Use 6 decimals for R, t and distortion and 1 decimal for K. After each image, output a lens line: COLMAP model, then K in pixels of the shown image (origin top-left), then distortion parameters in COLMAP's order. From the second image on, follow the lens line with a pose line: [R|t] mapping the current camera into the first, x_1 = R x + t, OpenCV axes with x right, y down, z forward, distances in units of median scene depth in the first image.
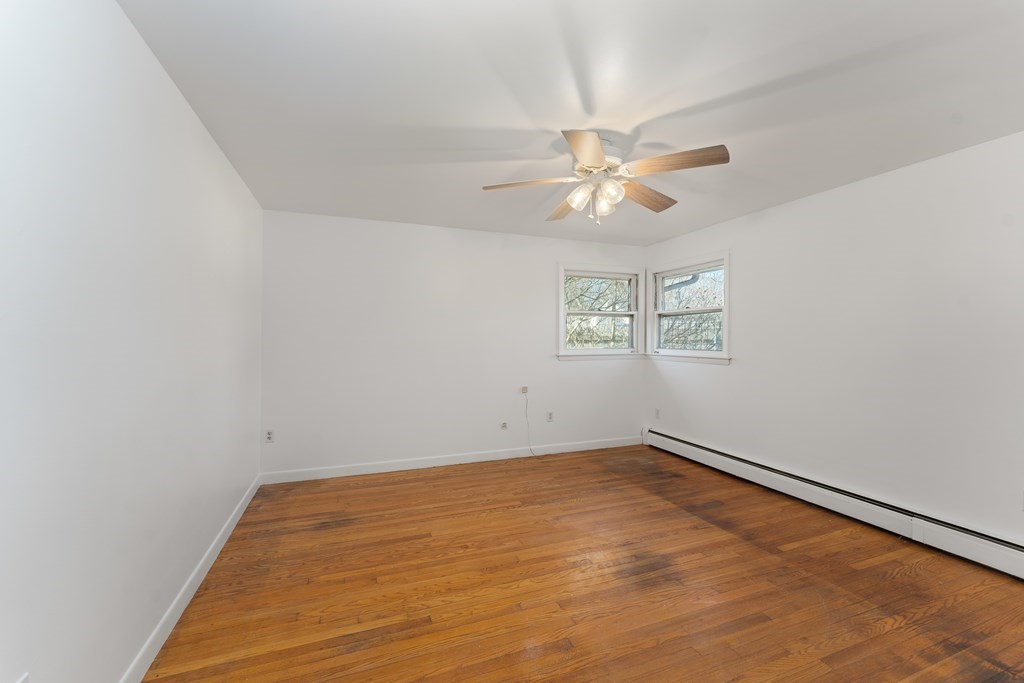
lens RADIAL K [[407.2, 0, 510.1], [0, 407.2, 331.8], [0, 0, 1]] dist [0.002384, 0.000187]
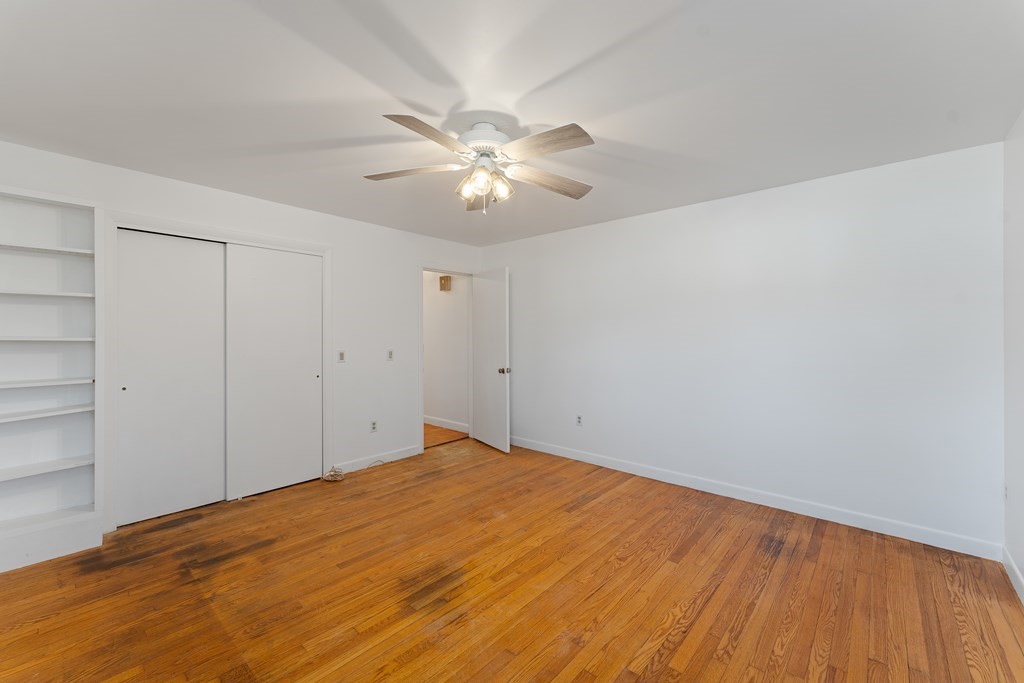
lens RADIAL K [[407.2, 0, 510.1], [0, 407.2, 331.8], [0, 0, 1]] dist [0.002384, 0.000187]
pose [[-0.886835, -0.005483, -0.462054, 0.552986], [0.004311, 0.999788, -0.020139, 0.024920], [0.462067, -0.019852, -0.886623, 1.729667]]
